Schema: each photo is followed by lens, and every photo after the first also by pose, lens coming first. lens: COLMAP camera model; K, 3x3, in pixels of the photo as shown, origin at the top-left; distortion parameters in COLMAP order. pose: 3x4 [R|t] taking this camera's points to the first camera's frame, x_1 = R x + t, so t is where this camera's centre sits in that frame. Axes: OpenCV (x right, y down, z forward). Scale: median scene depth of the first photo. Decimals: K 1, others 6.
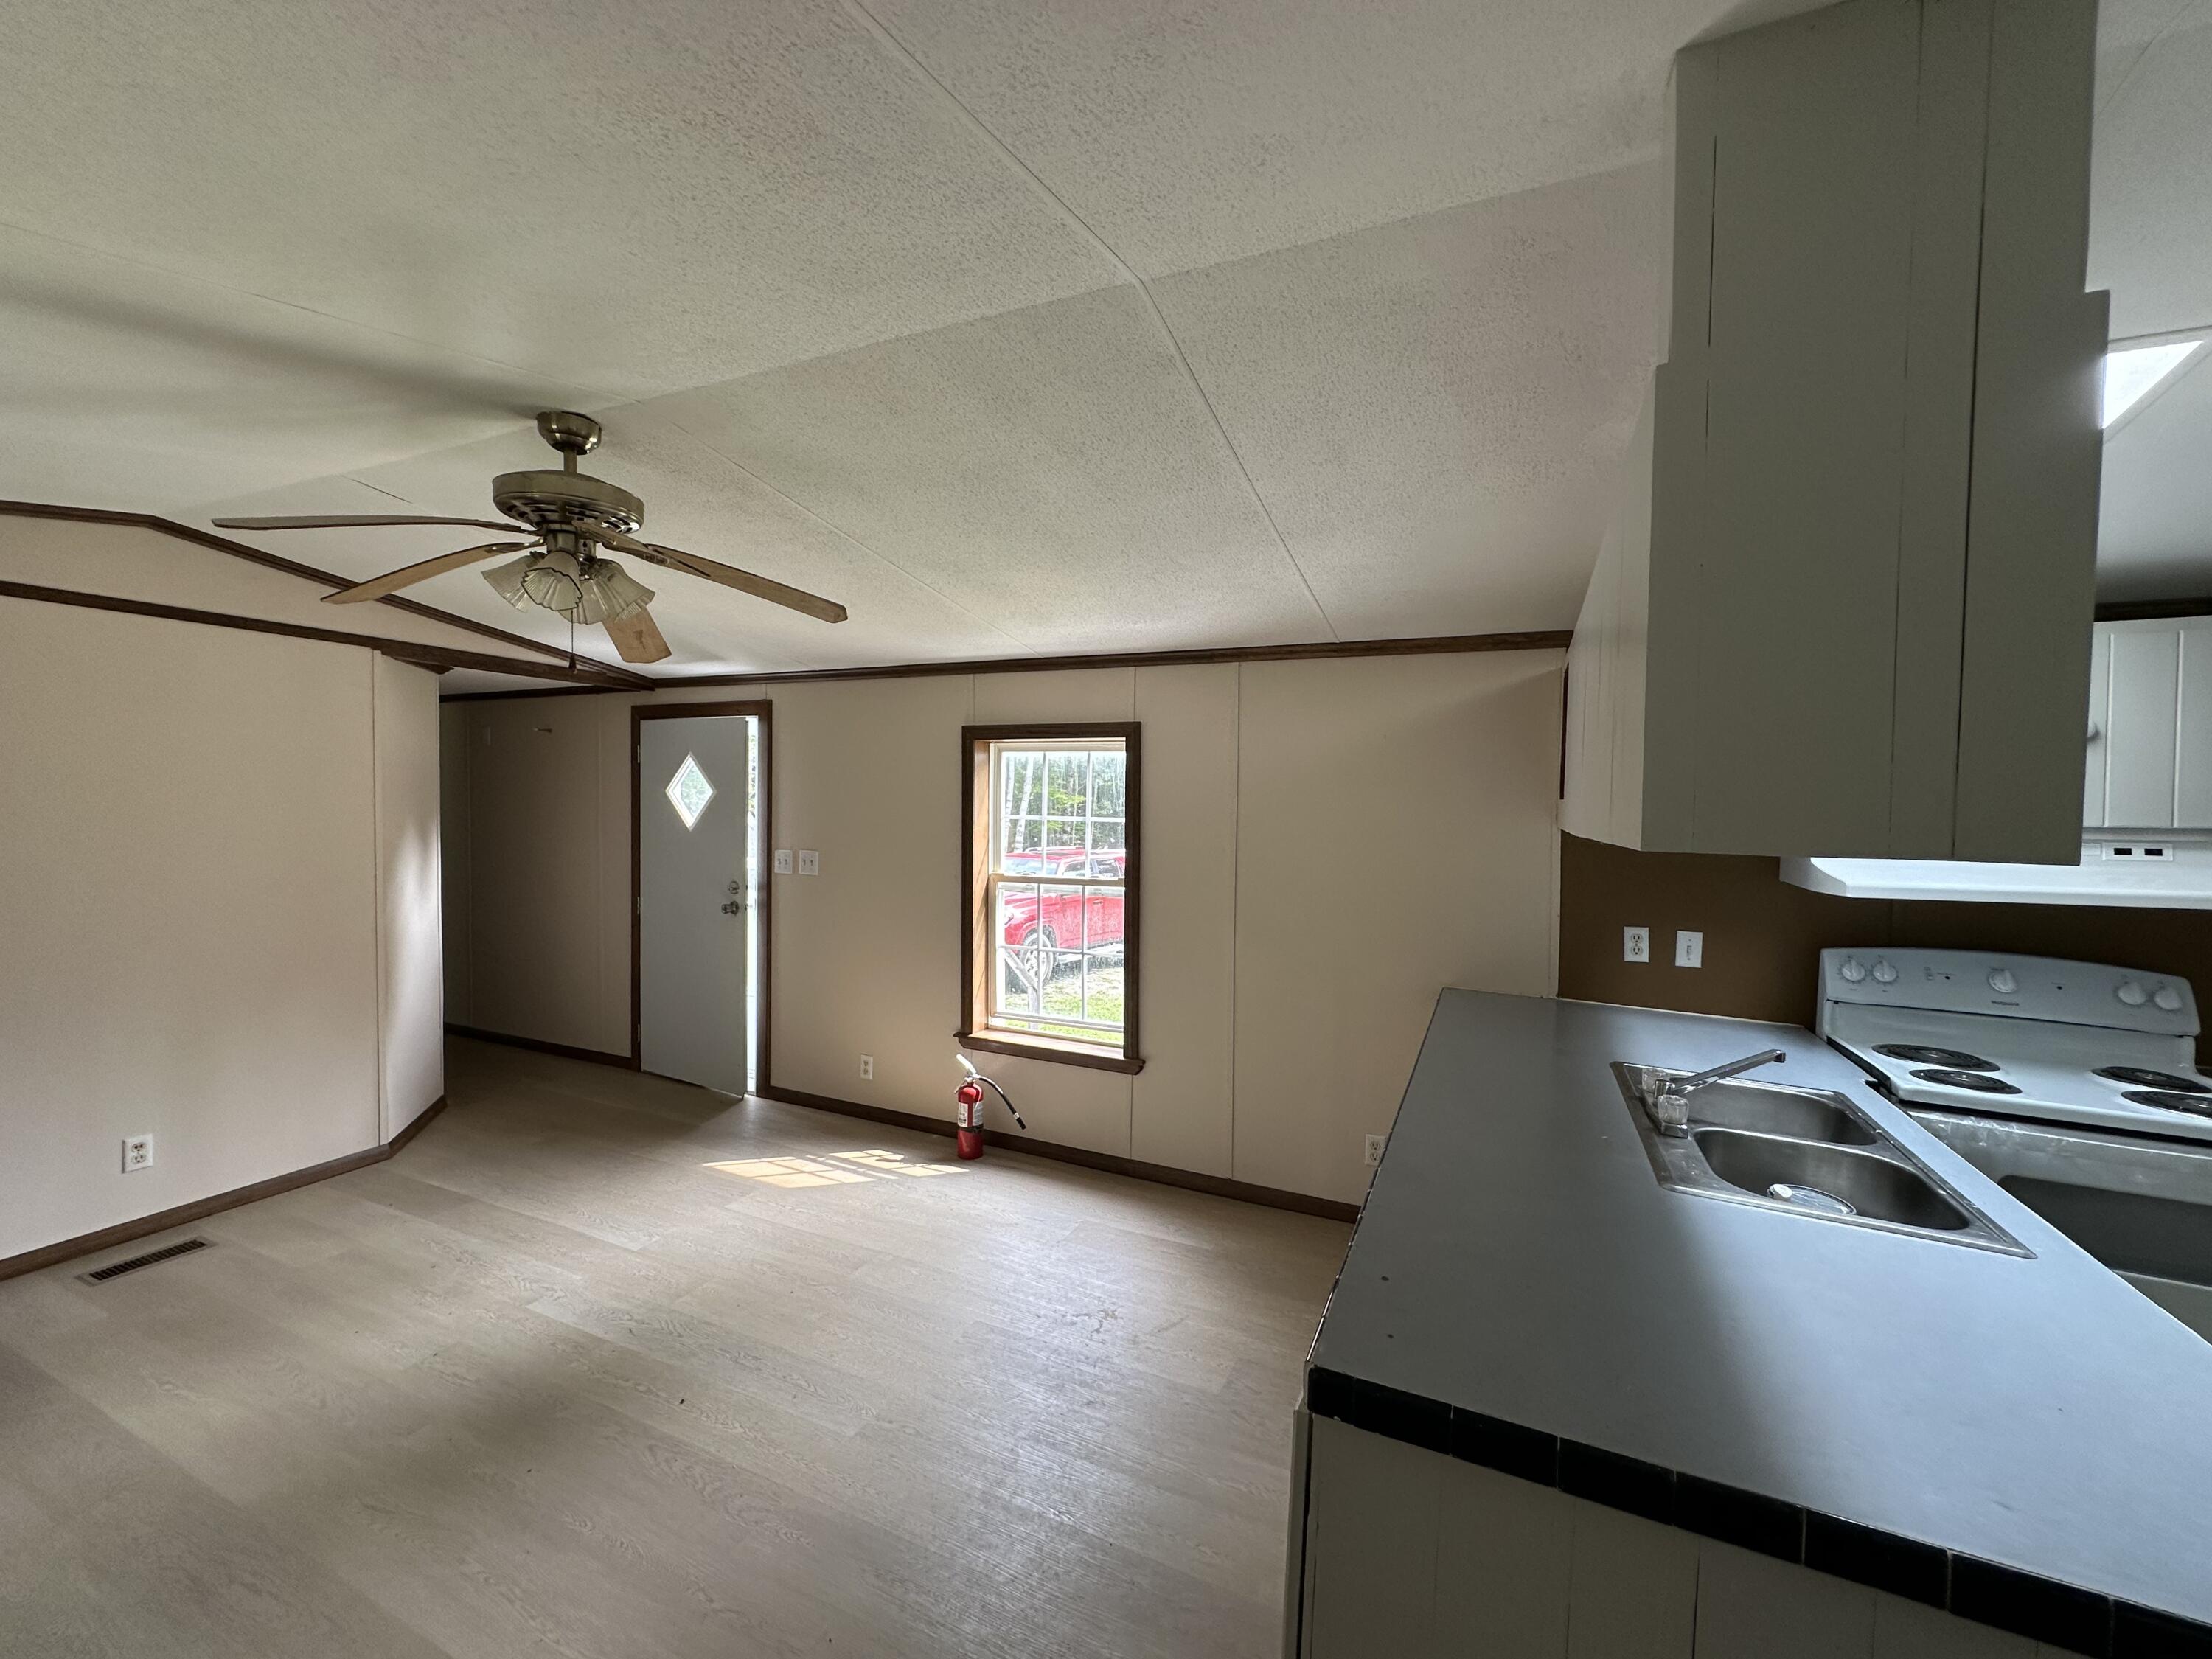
lens RADIAL K [[895.3, 0, 1105.6], [0, 895.3, 824.7], [0, 0, 1]] dist [-0.000169, -0.000186]
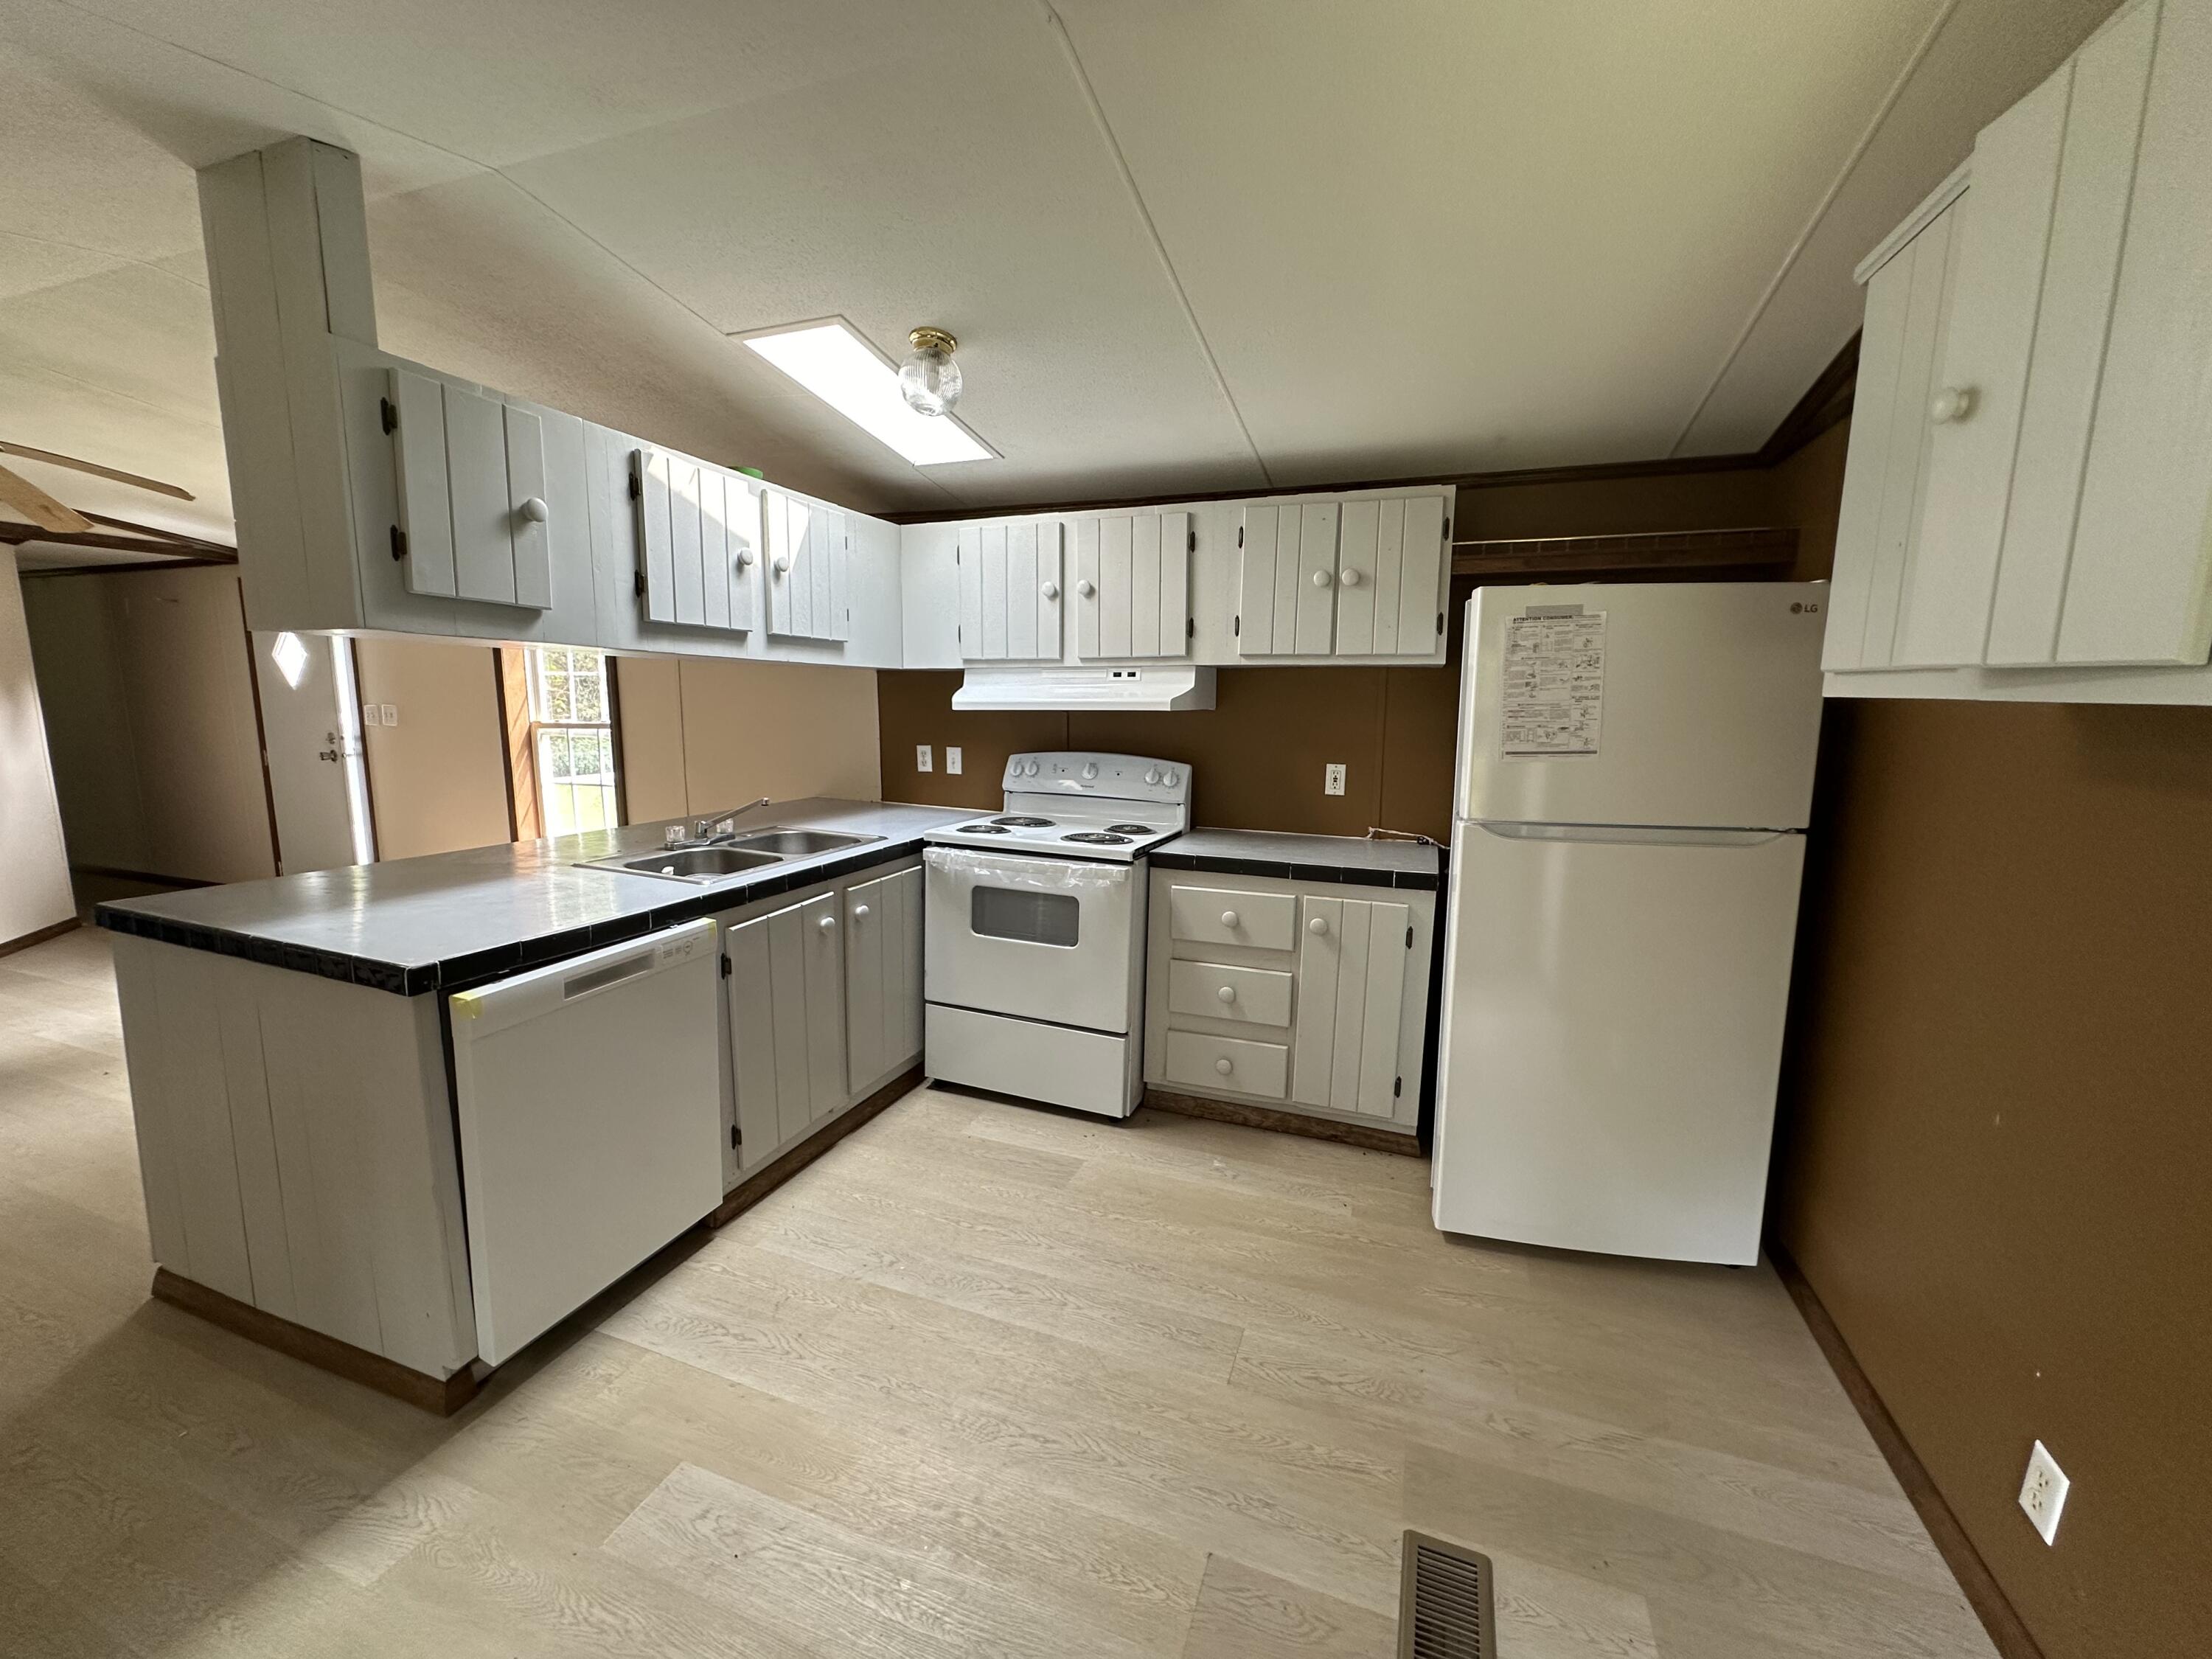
lens RADIAL K [[895.3, 0, 1097.2], [0, 895.3, 824.4], [0, 0, 1]] dist [-0.000169, -0.000186]
pose [[0.997744, -0.013198, 0.065824, 0.552925], [0.005251, 0.992824, 0.119468, 0.053500], [-0.066928, -0.118852, 0.990654, -0.250578]]
